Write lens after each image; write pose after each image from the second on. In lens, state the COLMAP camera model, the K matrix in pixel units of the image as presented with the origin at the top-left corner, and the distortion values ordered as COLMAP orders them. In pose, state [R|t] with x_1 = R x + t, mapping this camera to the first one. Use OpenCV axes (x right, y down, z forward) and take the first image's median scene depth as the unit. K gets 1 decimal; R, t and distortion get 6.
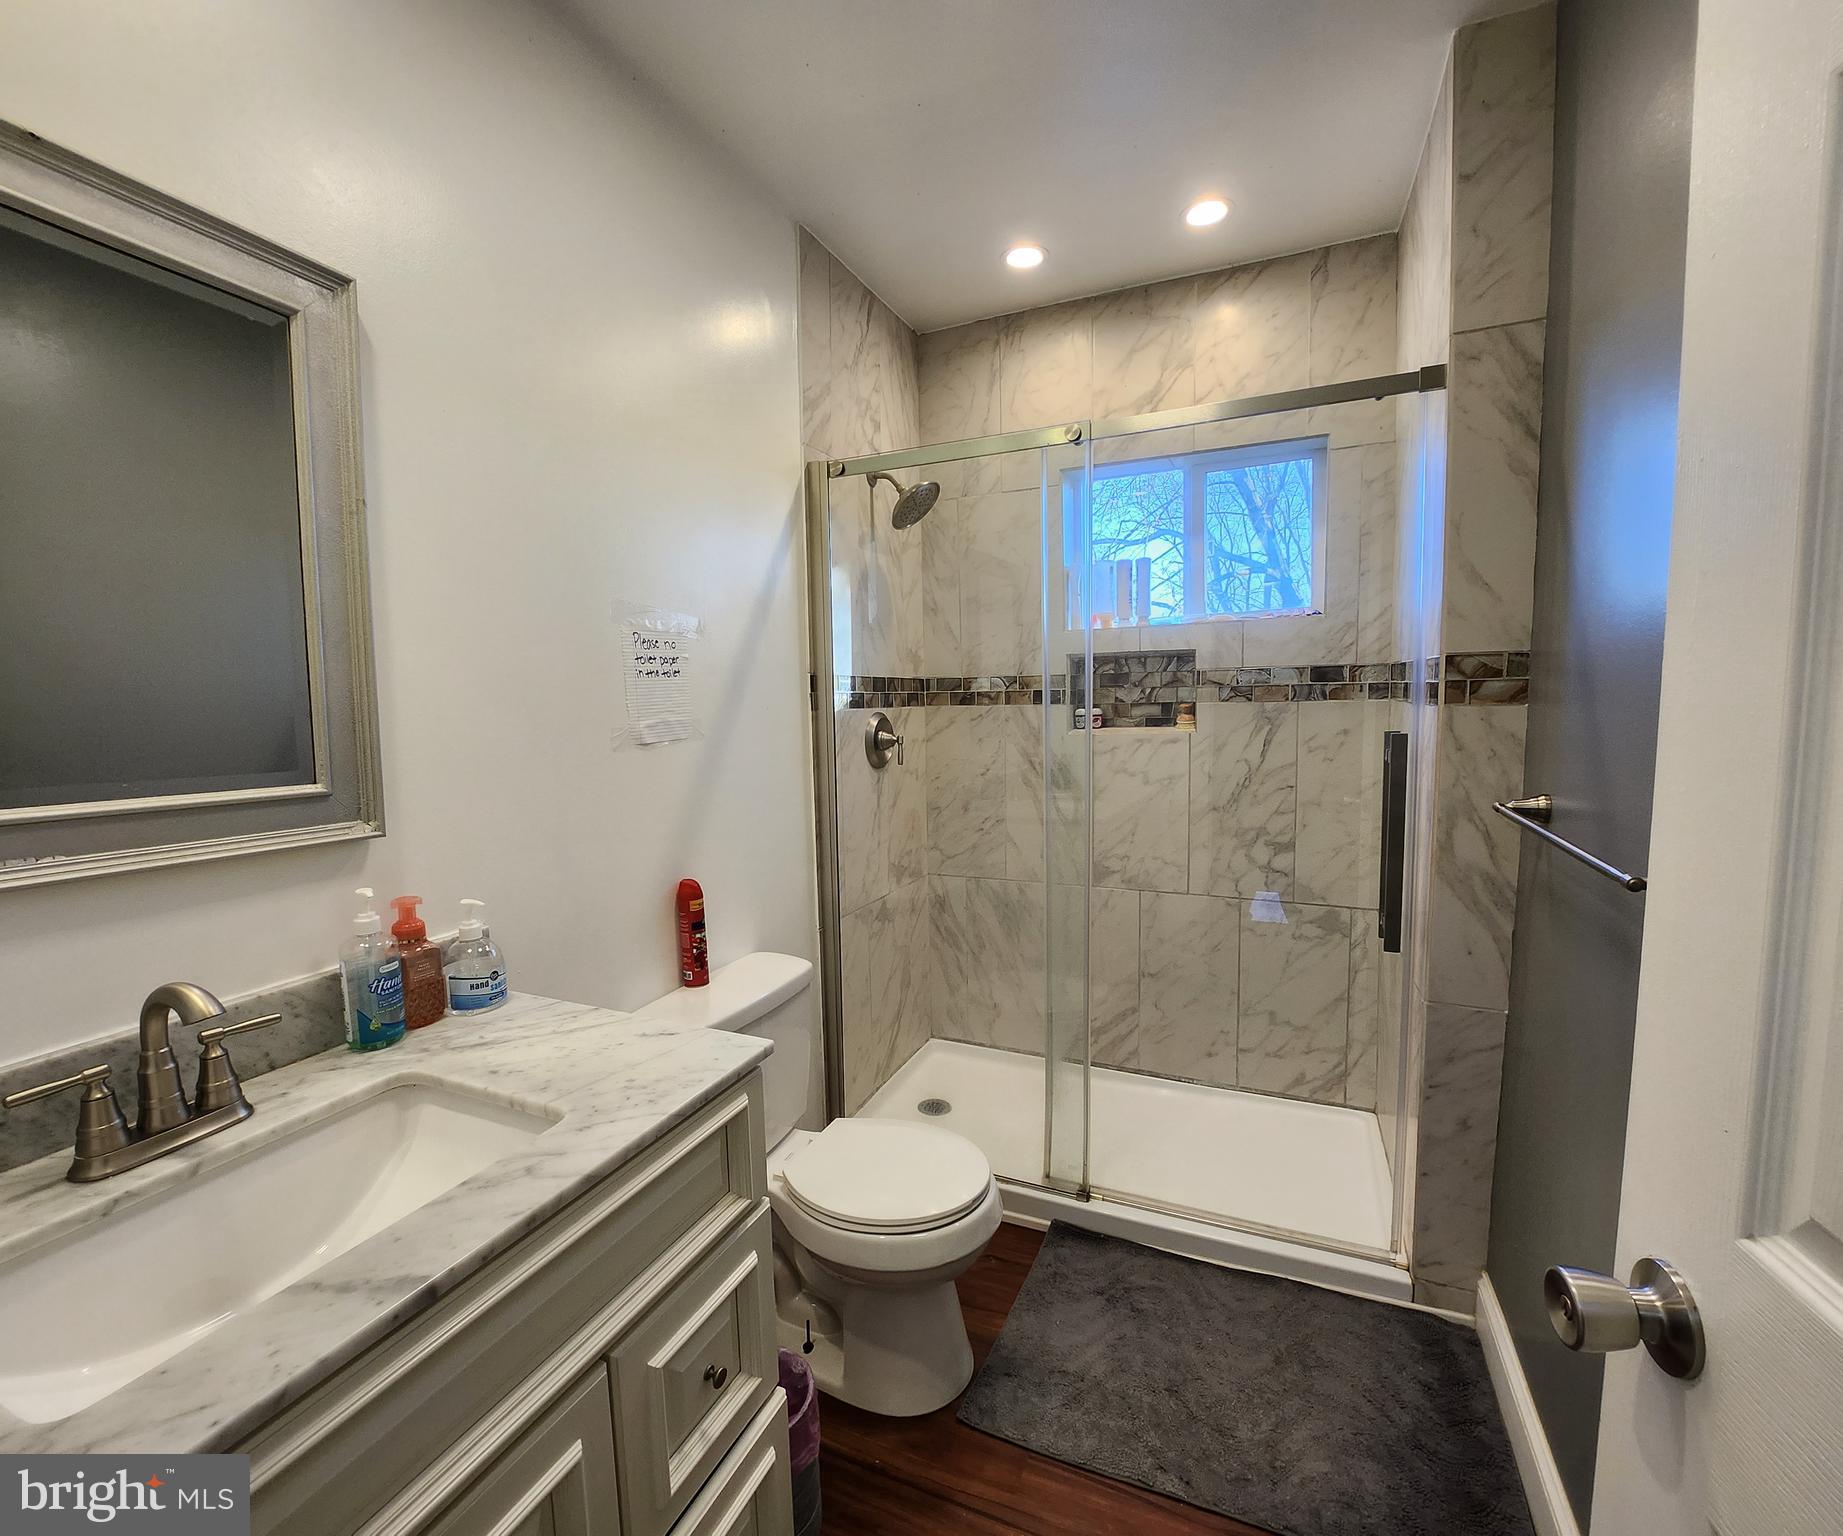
lens RADIAL K [[815.7, 0, 919.2], [0, 815.7, 777.2], [0, 0, 1]] dist [-0.013523, -0.003242]
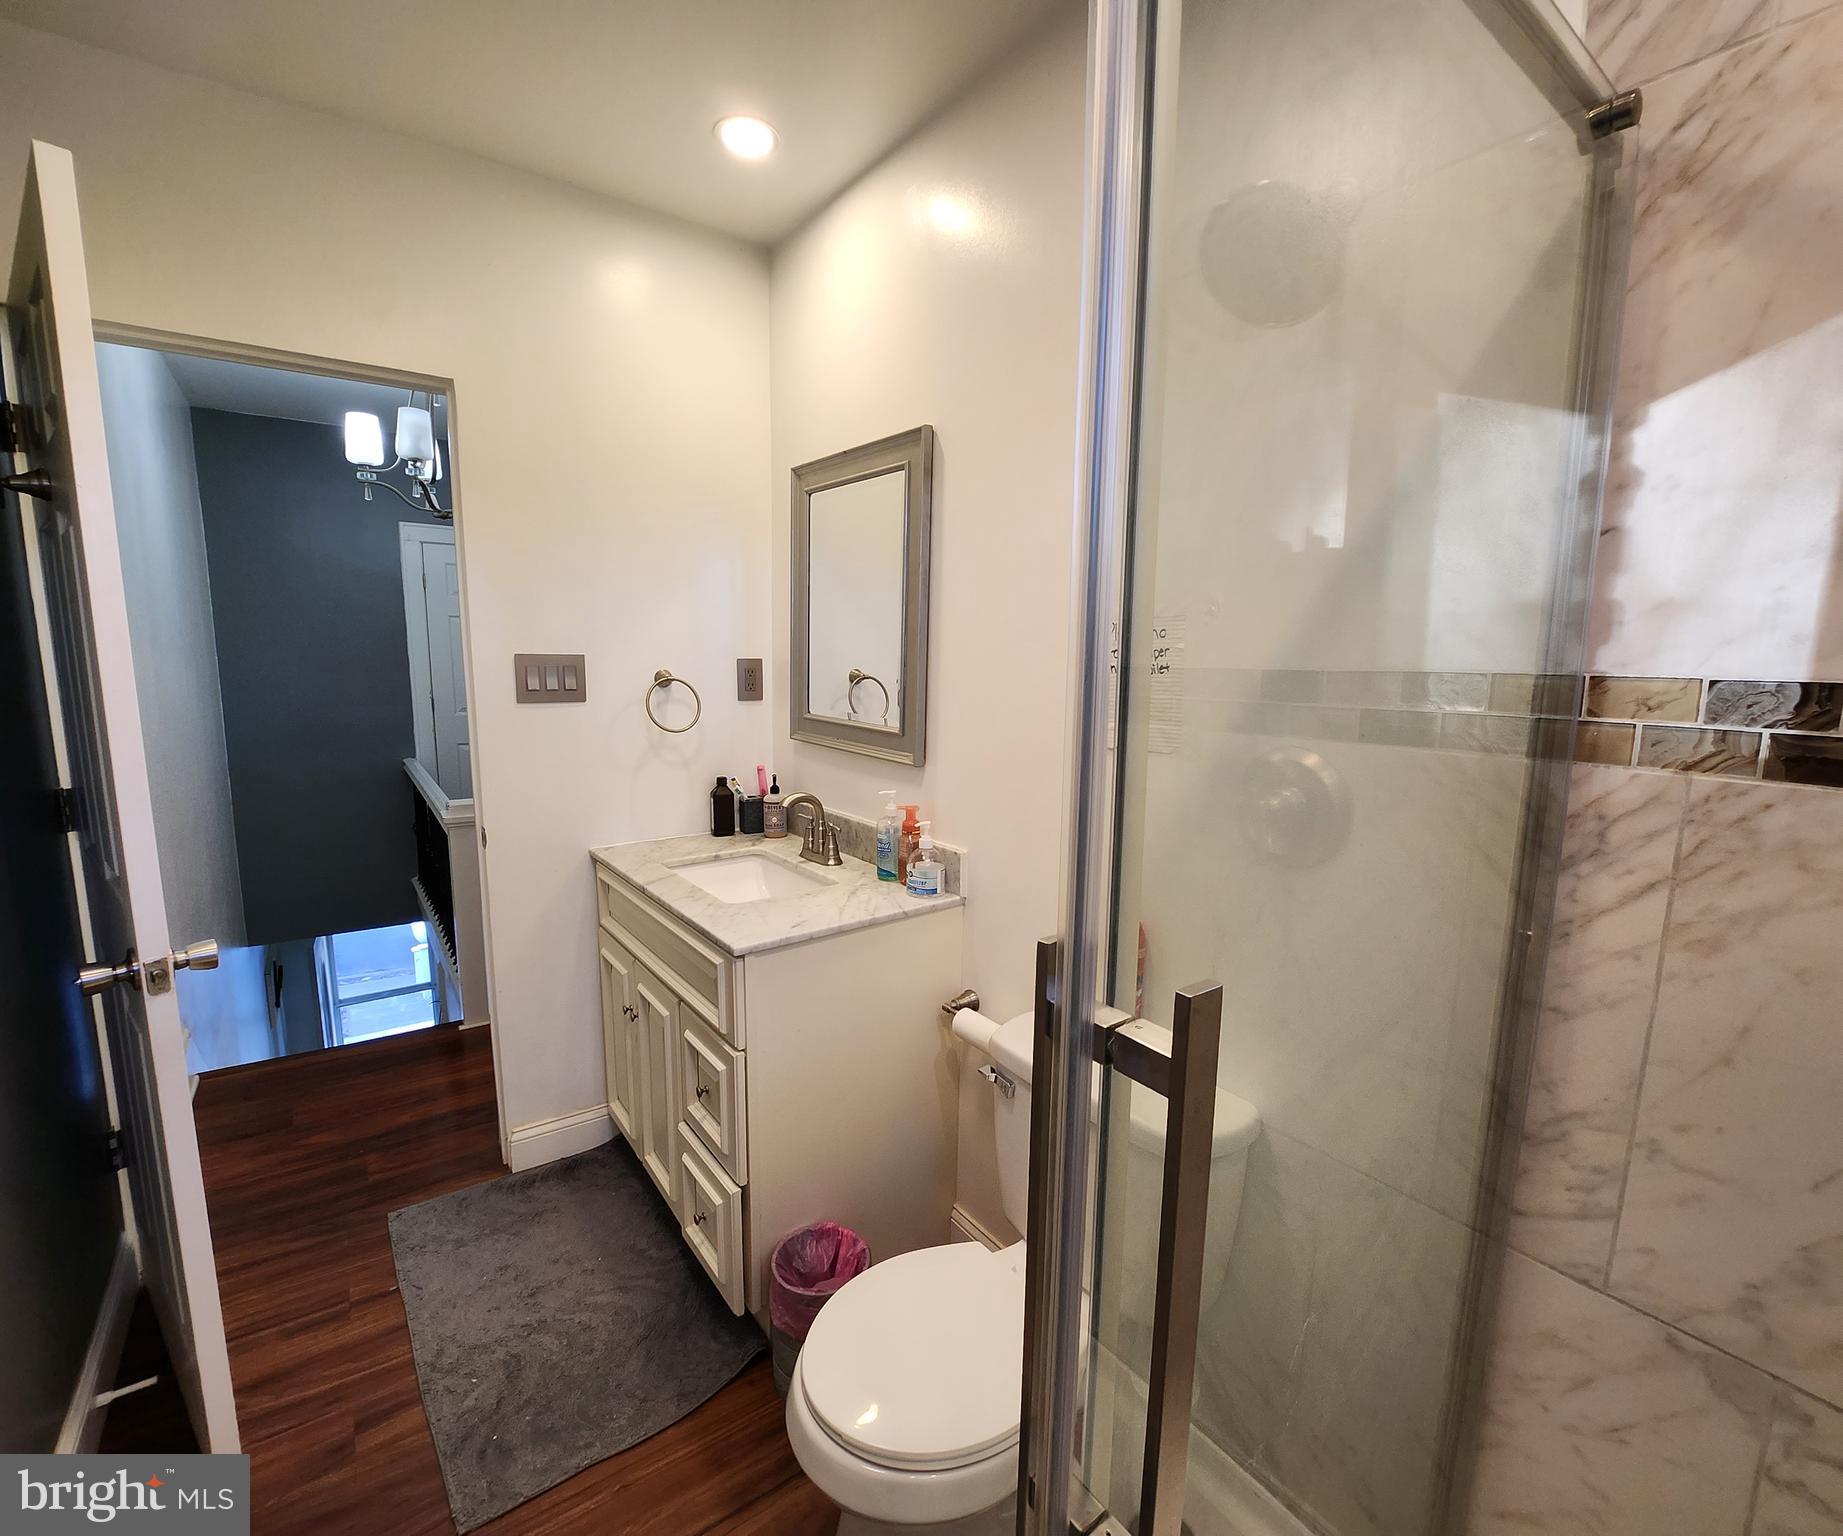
lens RADIAL K [[815.7, 0, 919.6], [0, 815.7, 773.1], [0, 0, 1]] dist [-0.013523, -0.003242]
pose [[-0.497216, 0.134158, -0.857192, 0.369793], [-0.086281, 0.975430, 0.202711, -0.122742], [0.863326, 0.174750, -0.473424, 0.862102]]
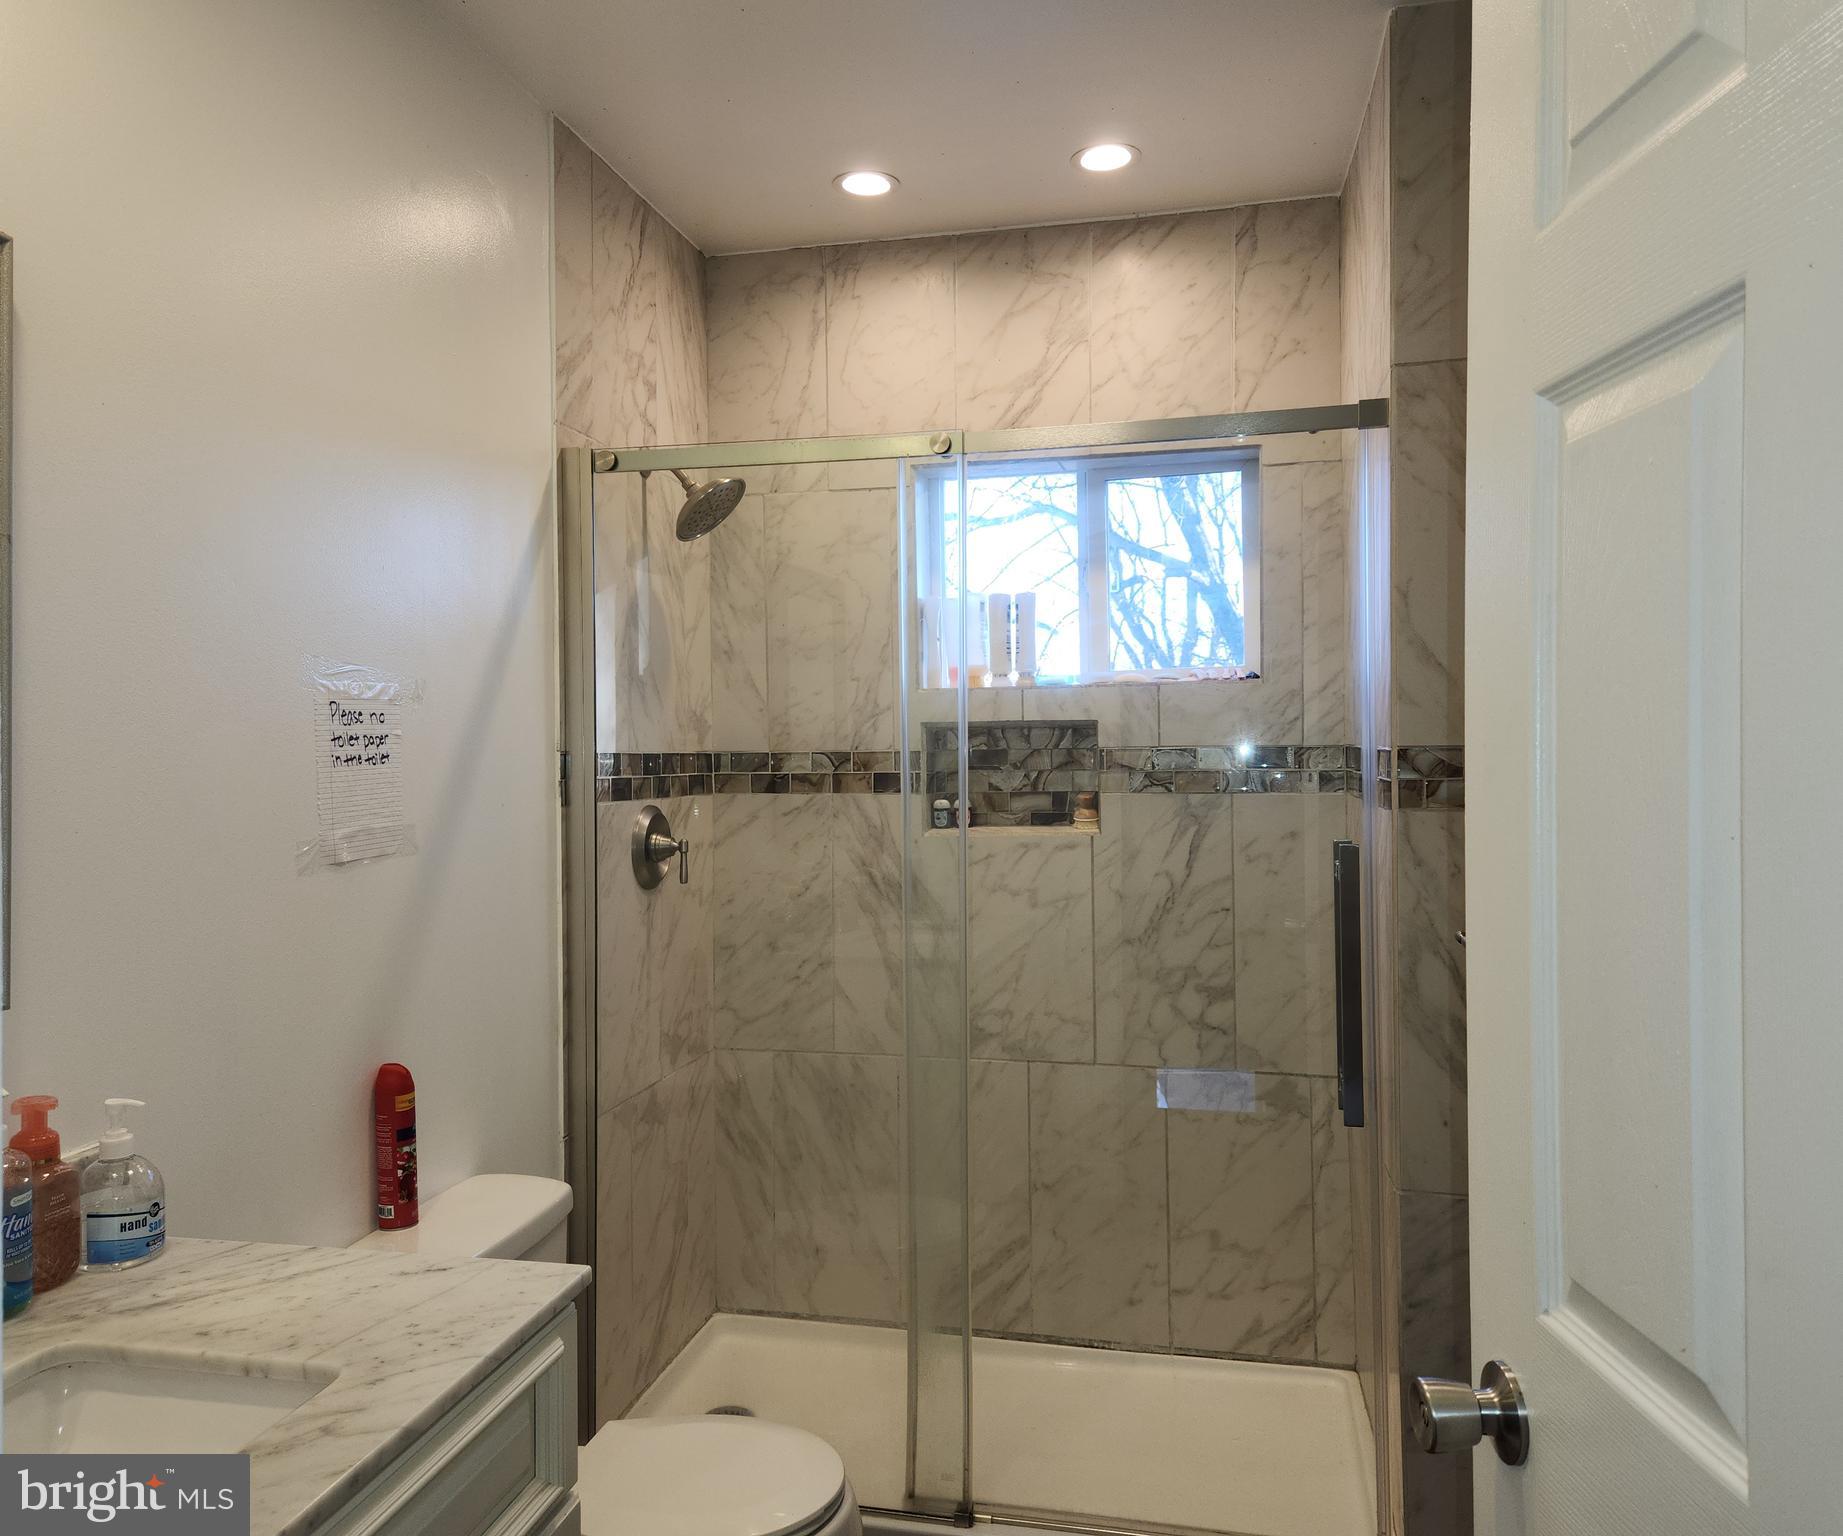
lens RADIAL K [[1367.2, 0, 926.8], [0, 1367.2, 757.3], [0, 0, 1]] dist [0.081731, -0.072258]
pose [[0.978220, 0.010684, 0.207296, -0.067035], [0.009318, 0.995407, -0.095277, -0.009737], [-0.207362, 0.095134, 0.973627, -0.167214]]
